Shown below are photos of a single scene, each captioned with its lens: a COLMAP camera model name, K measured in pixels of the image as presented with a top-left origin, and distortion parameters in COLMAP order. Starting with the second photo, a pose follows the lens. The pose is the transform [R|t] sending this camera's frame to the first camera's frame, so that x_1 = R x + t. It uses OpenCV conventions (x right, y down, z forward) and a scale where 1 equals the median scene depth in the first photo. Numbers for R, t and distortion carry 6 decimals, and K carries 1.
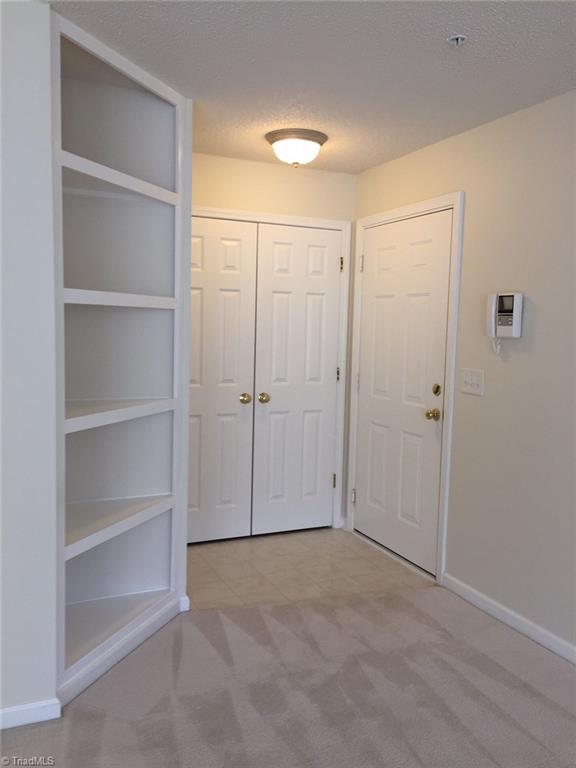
lens RADIAL K [[656.0, 0, 290.5], [0, 656.0, 385.5], [0, 0, 1]] dist [0.071508, -0.084929]
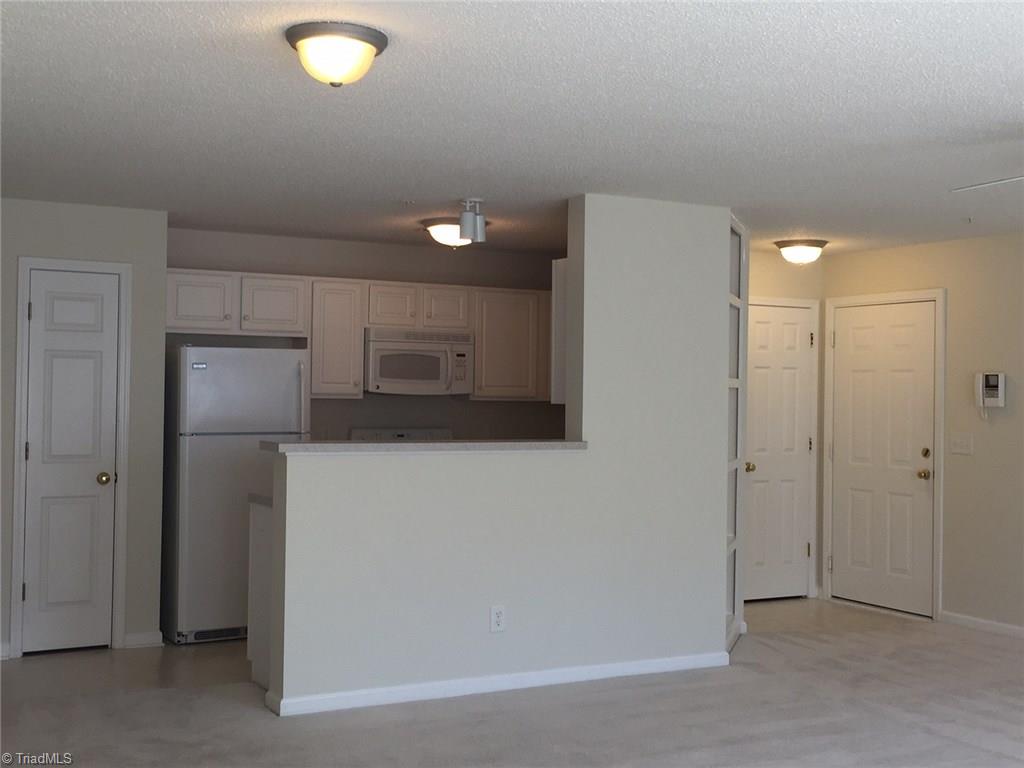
lens RADIAL K [[1284.1, 0, 510.9], [0, 1284.1, 382.7], [0, 0, 1]] dist [0.079535, 0.000000]
pose [[0.997385, -0.010665, 0.071479, -0.663320], [0.017640, 0.995063, -0.097666, 0.092905], [-0.070084, 0.098671, 0.992649, -1.215011]]
